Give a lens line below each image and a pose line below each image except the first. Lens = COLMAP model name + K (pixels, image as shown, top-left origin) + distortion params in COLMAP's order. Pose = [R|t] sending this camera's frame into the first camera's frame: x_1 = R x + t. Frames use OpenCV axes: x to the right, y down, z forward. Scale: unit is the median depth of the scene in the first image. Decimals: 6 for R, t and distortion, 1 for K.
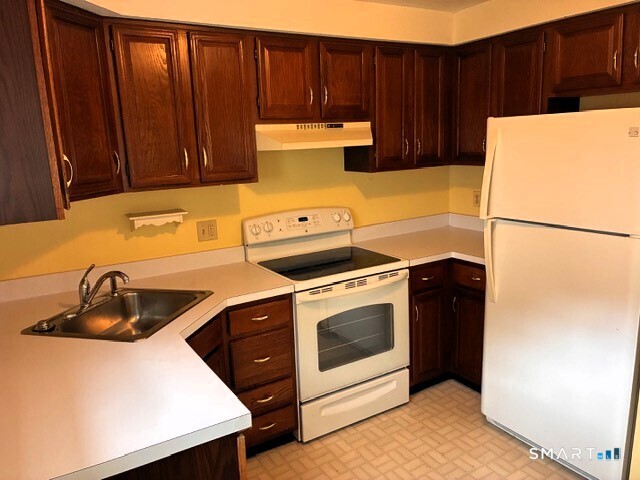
lens RADIAL K [[480.4, 0, 320.0], [0, 480.4, 240.0], [0, 0, 1]] dist [0.011545, -0.005639]
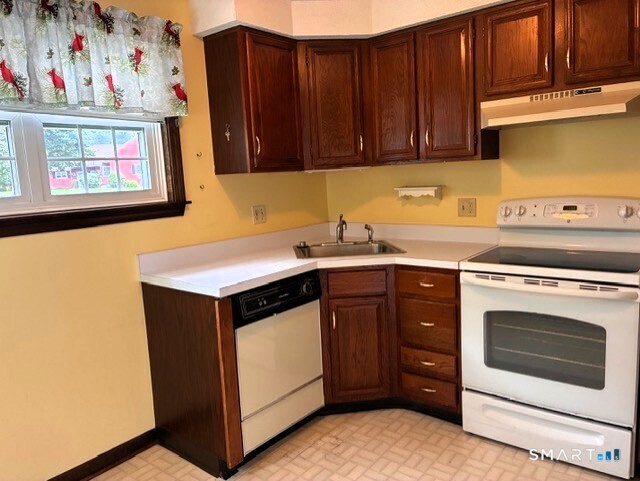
lens RADIAL K [[480.4, 0, 320.0], [0, 480.4, 240.5], [0, 0, 1]] dist [0.011545, -0.005639]
pose [[0.343223, 0.149297, -0.927313, 0.708243], [-0.150813, 0.983236, 0.102480, -0.008561], [0.927067, 0.104677, 0.359985, 0.347348]]
